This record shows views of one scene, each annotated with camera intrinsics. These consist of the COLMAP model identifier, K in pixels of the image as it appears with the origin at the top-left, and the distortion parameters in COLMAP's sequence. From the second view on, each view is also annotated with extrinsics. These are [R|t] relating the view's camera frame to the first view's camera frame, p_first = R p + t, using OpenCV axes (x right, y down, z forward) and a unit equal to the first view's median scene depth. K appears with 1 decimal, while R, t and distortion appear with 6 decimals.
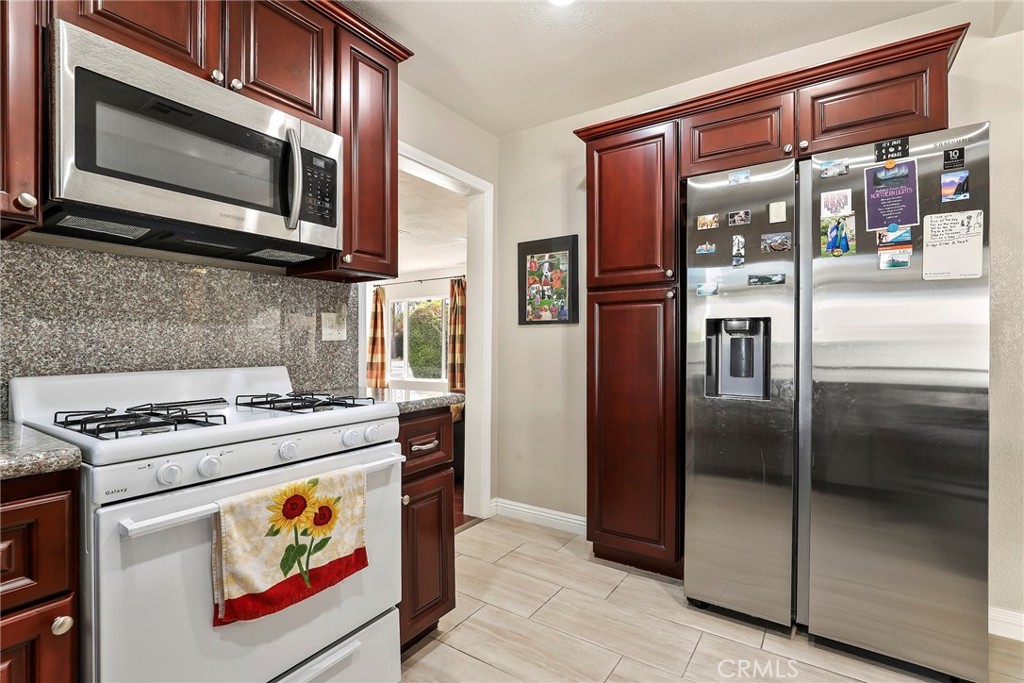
lens RADIAL K [[469.3, 0, 511.3], [0, 469.3, 347.3], [0, 0, 1]] dist [-0.013489, 0.000859]
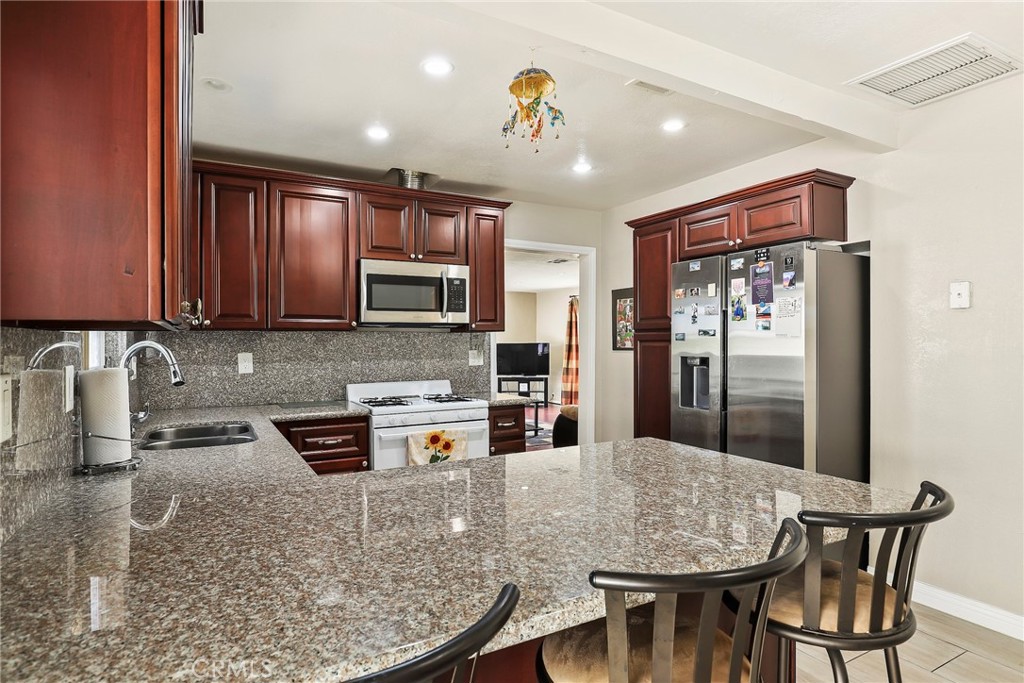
lens RADIAL K [[548.4, 0, 512.0], [0, 548.4, 341.5], [0, 0, 1]] dist [-0.001081, 0.000057]
pose [[0.892544, -0.004668, -0.450937, 0.939672], [0.002084, 0.999978, -0.006227, -0.126395], [0.450956, 0.004618, 0.892534, -1.097737]]
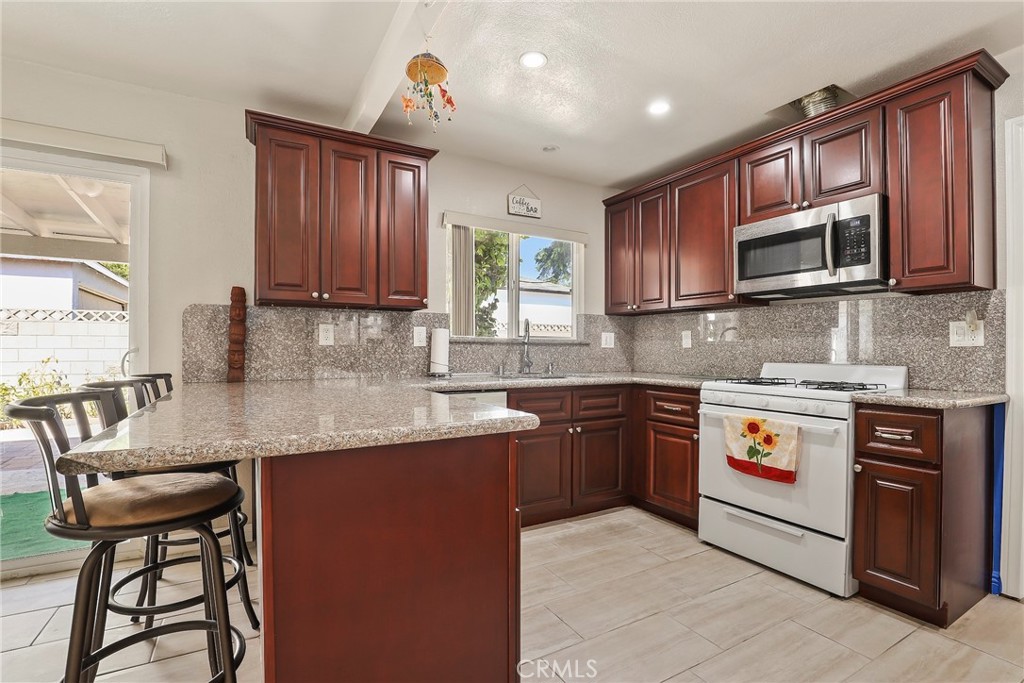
lens RADIAL K [[469.3, 0, 511.3], [0, 469.3, 347.3], [0, 0, 1]] dist [-0.013489, 0.000859]
pose [[-0.437908, -0.001750, -0.899018, 1.411079], [-0.008611, 0.999960, 0.002248, -0.007548], [0.898979, 0.008726, -0.437905, 0.716704]]
